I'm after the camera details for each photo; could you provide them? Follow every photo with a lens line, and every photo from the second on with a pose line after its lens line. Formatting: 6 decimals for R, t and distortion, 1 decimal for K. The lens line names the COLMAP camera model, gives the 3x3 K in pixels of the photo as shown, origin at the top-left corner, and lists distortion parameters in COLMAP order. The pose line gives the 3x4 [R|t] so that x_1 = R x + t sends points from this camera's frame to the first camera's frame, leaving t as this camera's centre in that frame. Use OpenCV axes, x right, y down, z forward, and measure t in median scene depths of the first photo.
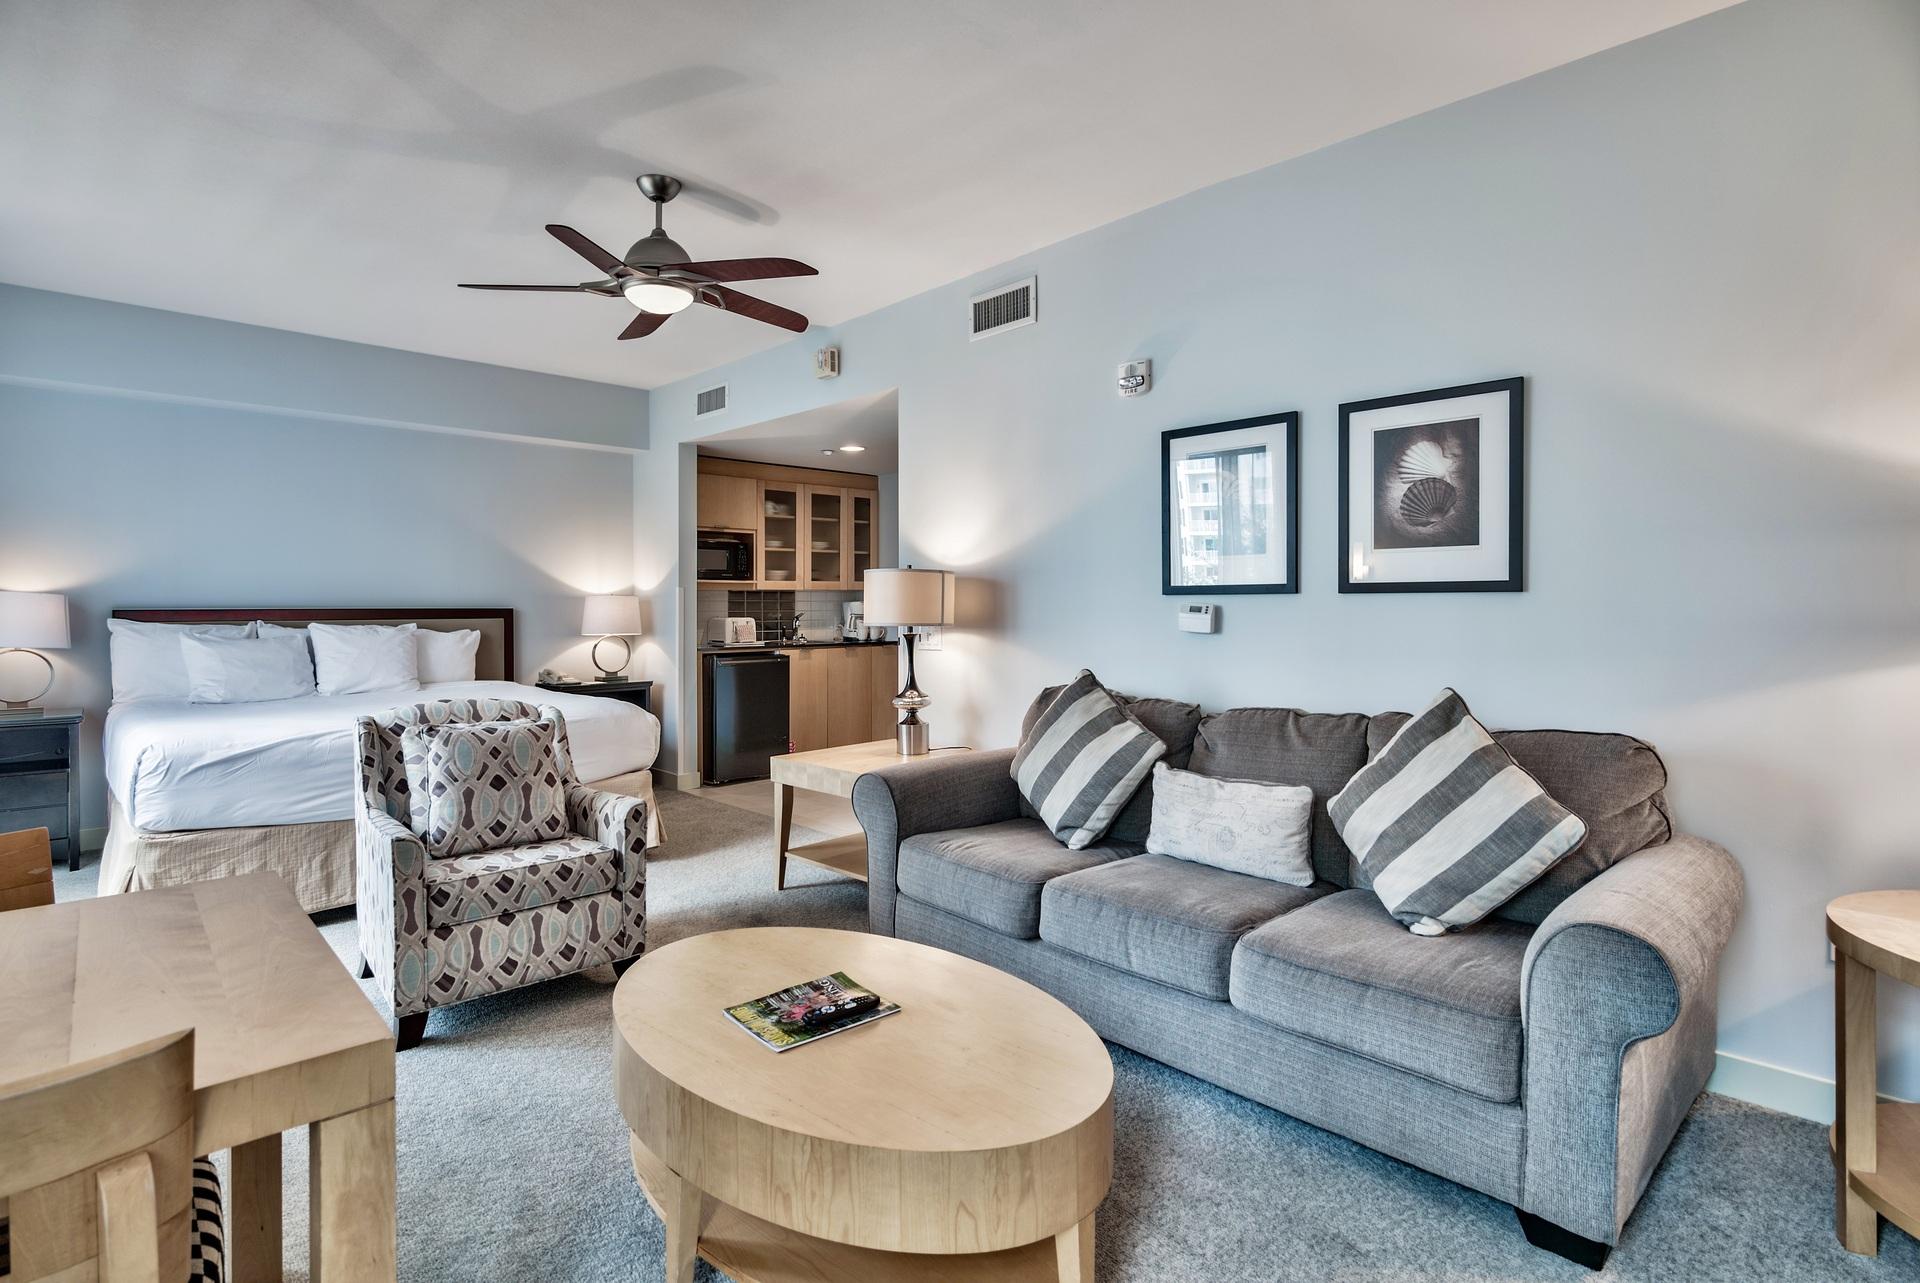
lens RADIAL K [[955.2, 0, 957.3], [0, 955.2, 607.7], [0, 0, 1]] dist [0.002367, 0.000589]
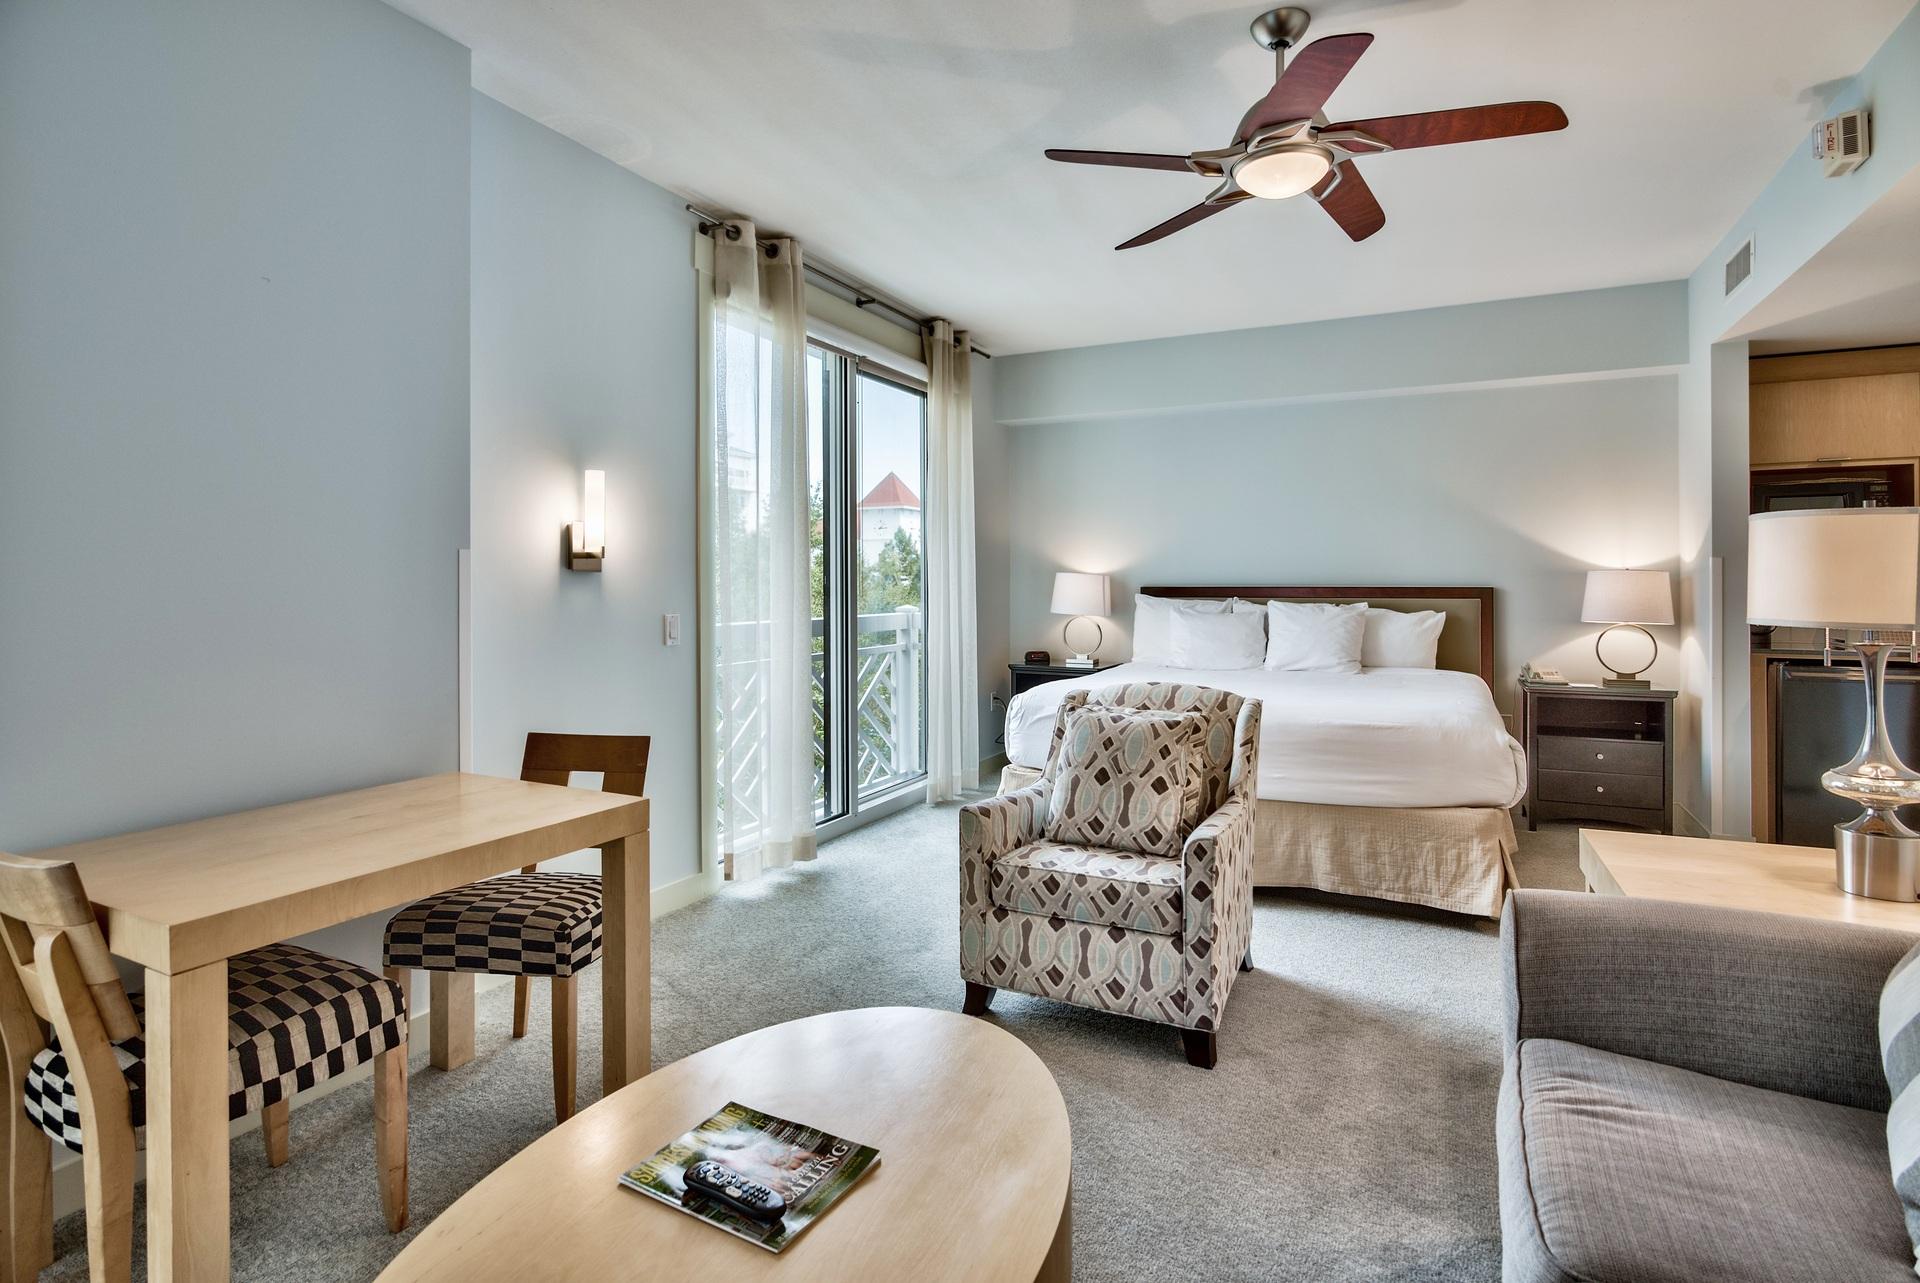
lens RADIAL K [[958.6, 0, 965.4], [0, 958.6, 588.1], [0, 0, 1]] dist [0.001812, -0.000448]
pose [[0.347453, 0.007392, -0.937668, 0.212271], [-0.004525, 0.999971, 0.006207, -0.002248], [0.937687, 0.002087, 0.347476, 0.347084]]
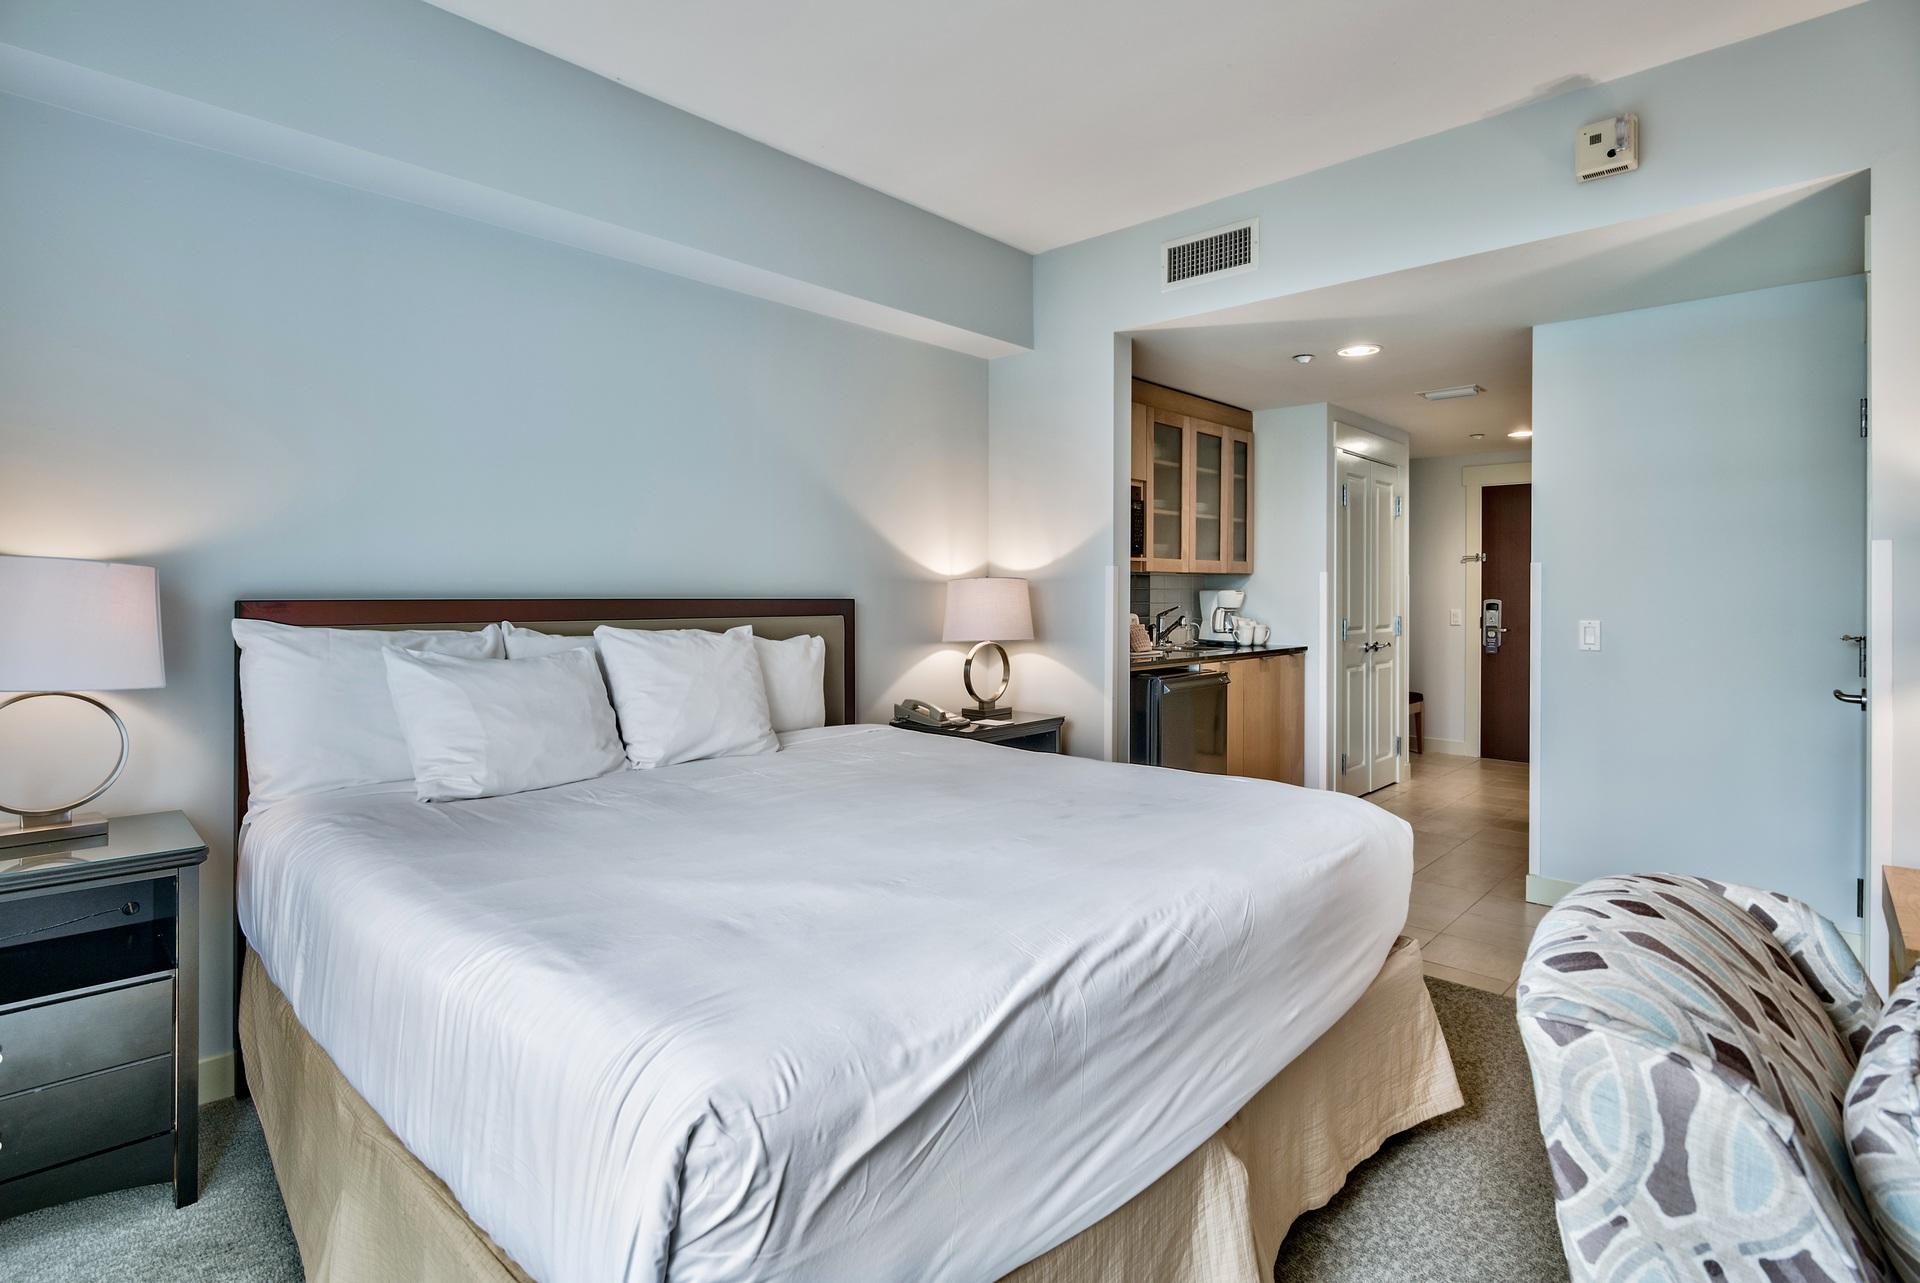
lens RADIAL K [[958.6, 0, 965.4], [0, 958.6, 588.1], [0, 0, 1]] dist [0.001812, -0.000448]
pose [[0.998677, 0.003539, 0.051308, -0.545075], [-0.003074, 0.999953, -0.009145, -0.001003], [-0.051338, 0.008975, 0.998641, 0.501462]]
